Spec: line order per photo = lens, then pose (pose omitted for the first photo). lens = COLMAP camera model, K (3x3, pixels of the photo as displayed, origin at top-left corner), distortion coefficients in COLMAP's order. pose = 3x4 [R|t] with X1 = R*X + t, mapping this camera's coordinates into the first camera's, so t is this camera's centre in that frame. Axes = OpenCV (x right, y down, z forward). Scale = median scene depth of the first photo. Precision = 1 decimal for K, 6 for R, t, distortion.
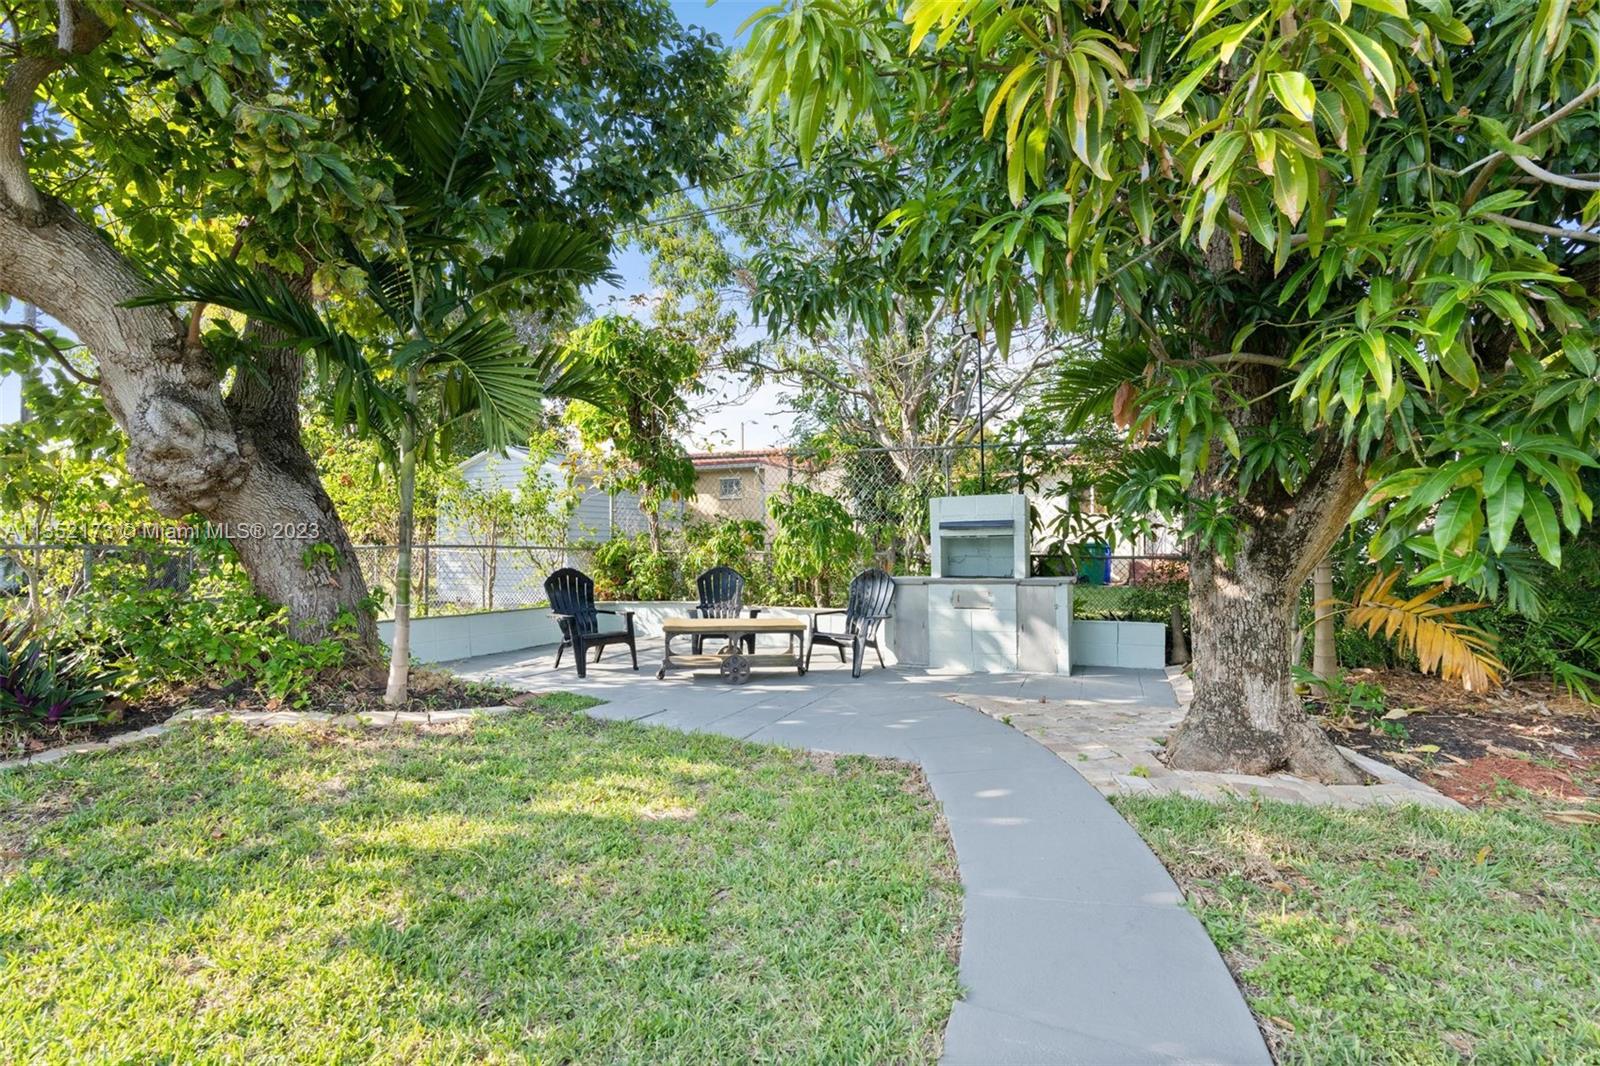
lens RADIAL K [[706.4, 0, 793.8], [0, 706.4, 534.3], [0, 0, 1]] dist [-0.001554, -0.000033]
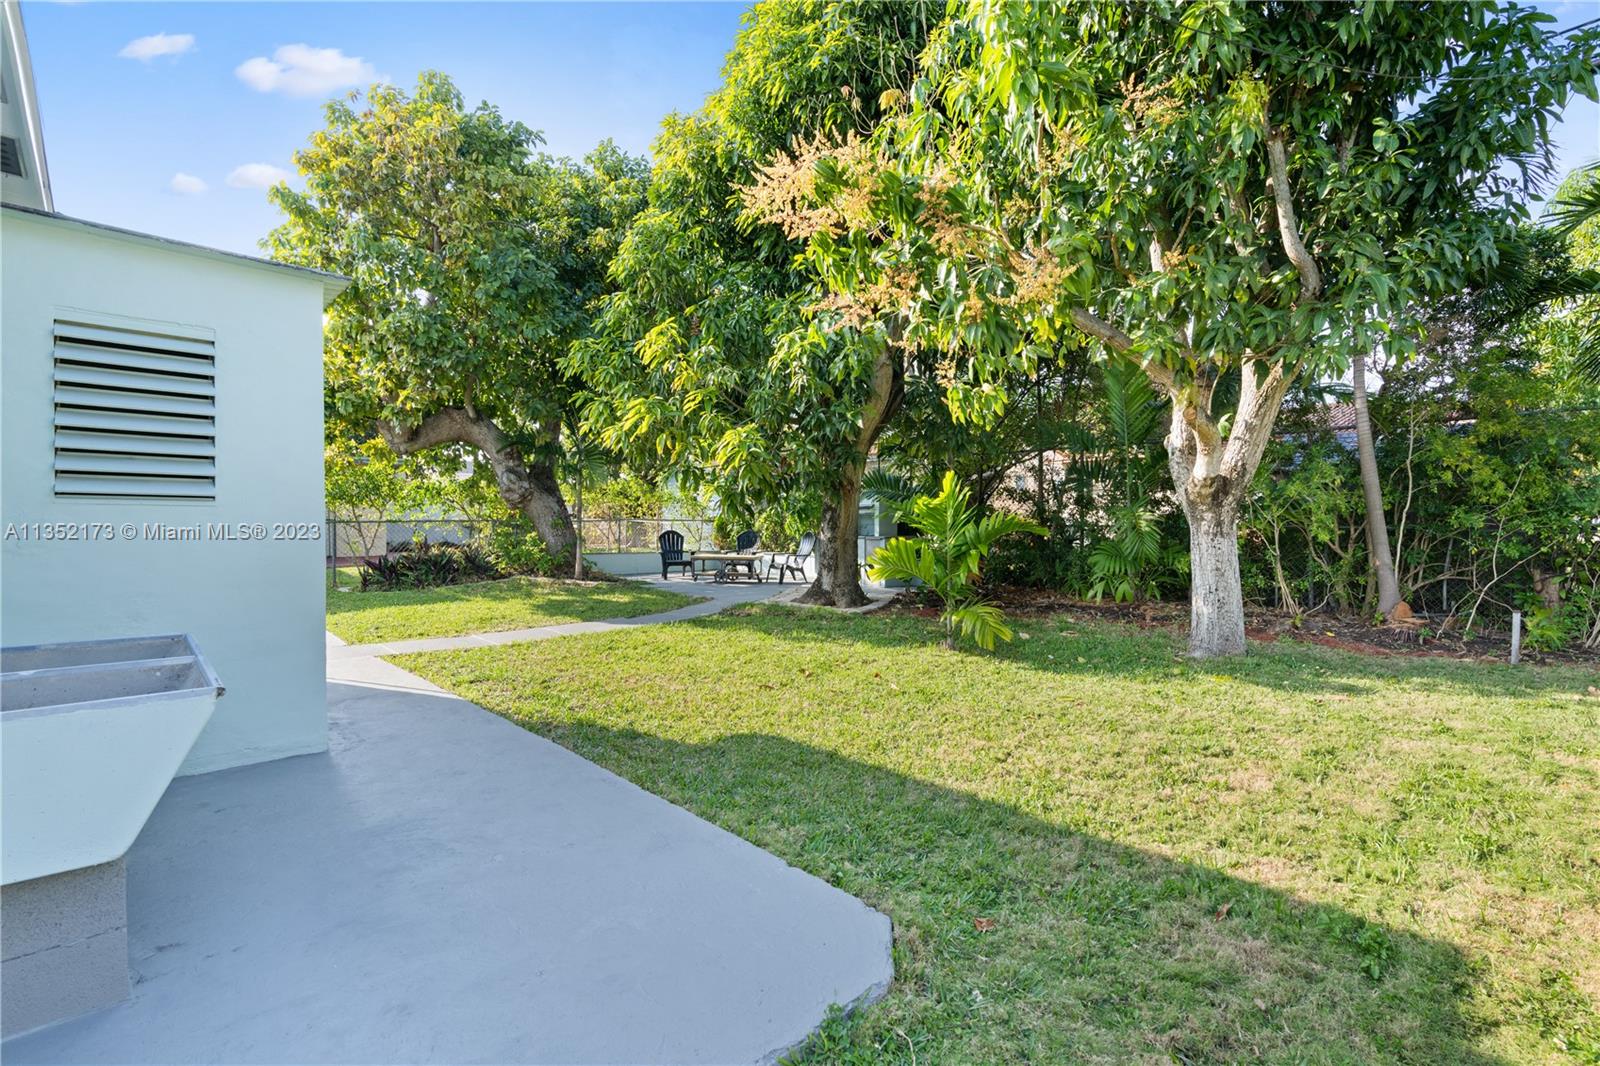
lens RADIAL K [[727.8, 0, 802.5], [0, 727.8, 530.9], [0, 0, 1]] dist [-0.001700, 0.000787]
pose [[0.917261, 0.004429, -0.398262, 1.388398], [0.008772, 0.999471, 0.031321, -0.022163], [0.398190, -0.032223, 0.916737, -1.256122]]
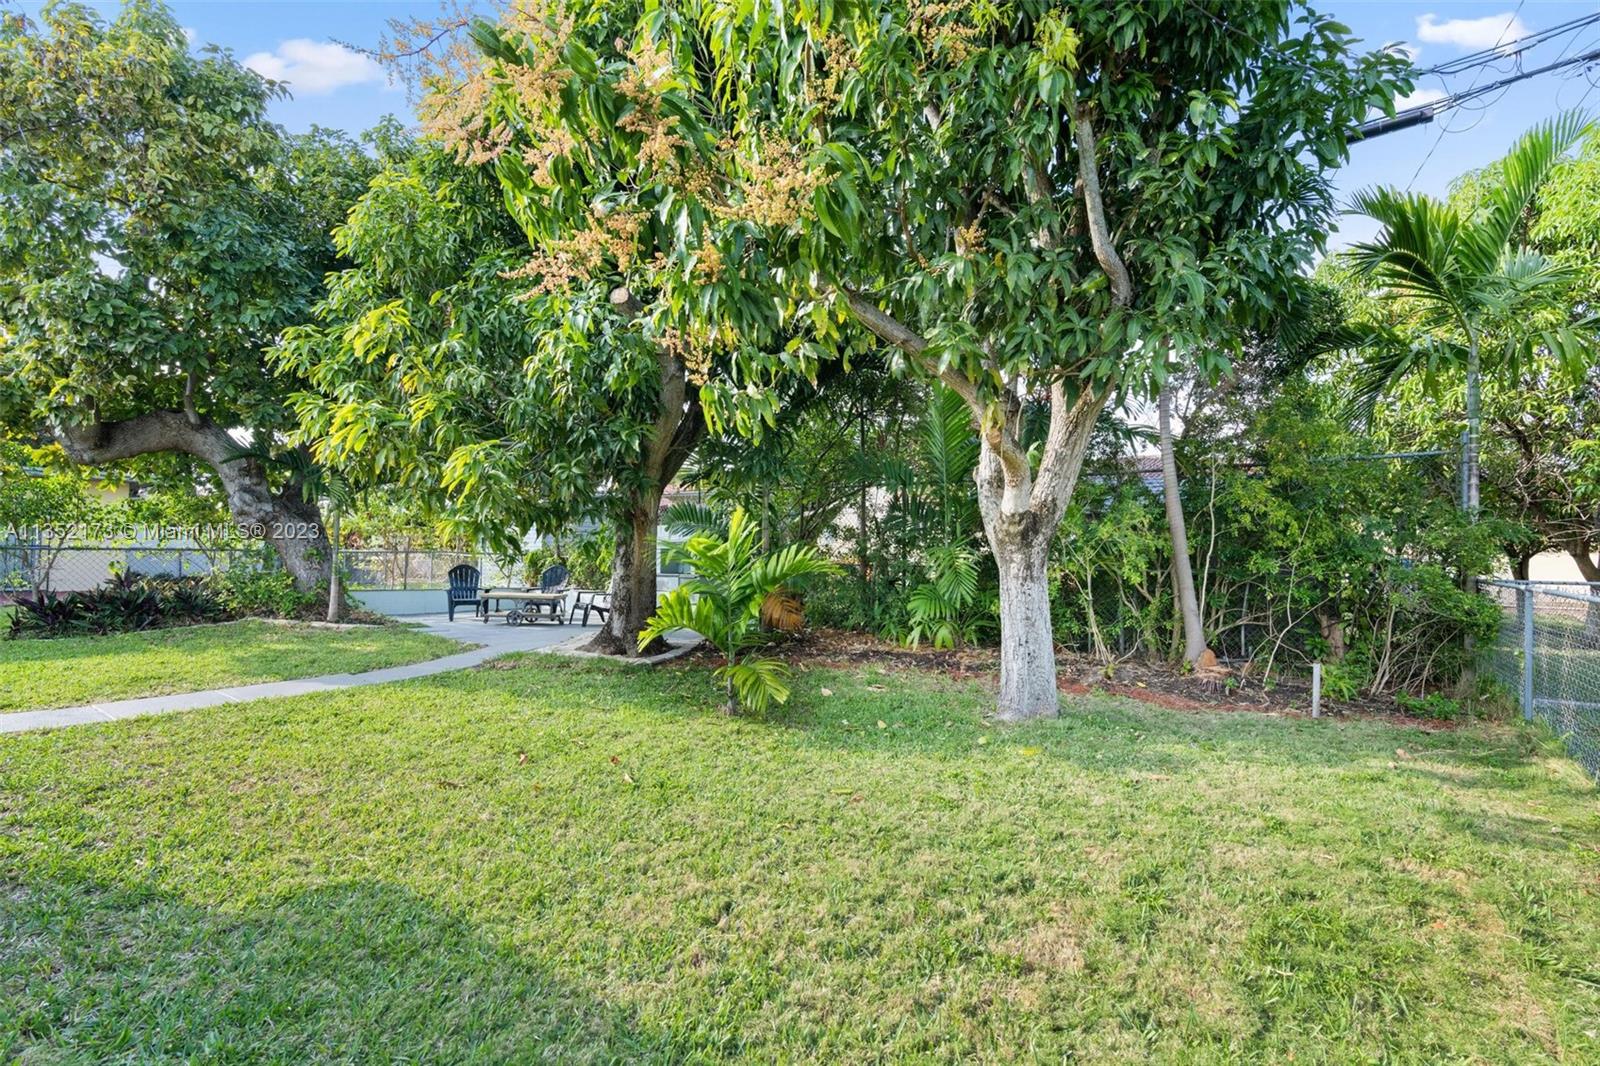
lens RADIAL K [[706.4, 0, 793.8], [0, 706.4, 534.3], [0, 0, 1]] dist [-0.001554, -0.000033]
pose [[0.973757, 0.006016, -0.227511, 1.450076], [-0.009692, 0.999840, -0.015042, -0.017284], [0.227384, 0.016853, 0.973659, -0.908823]]
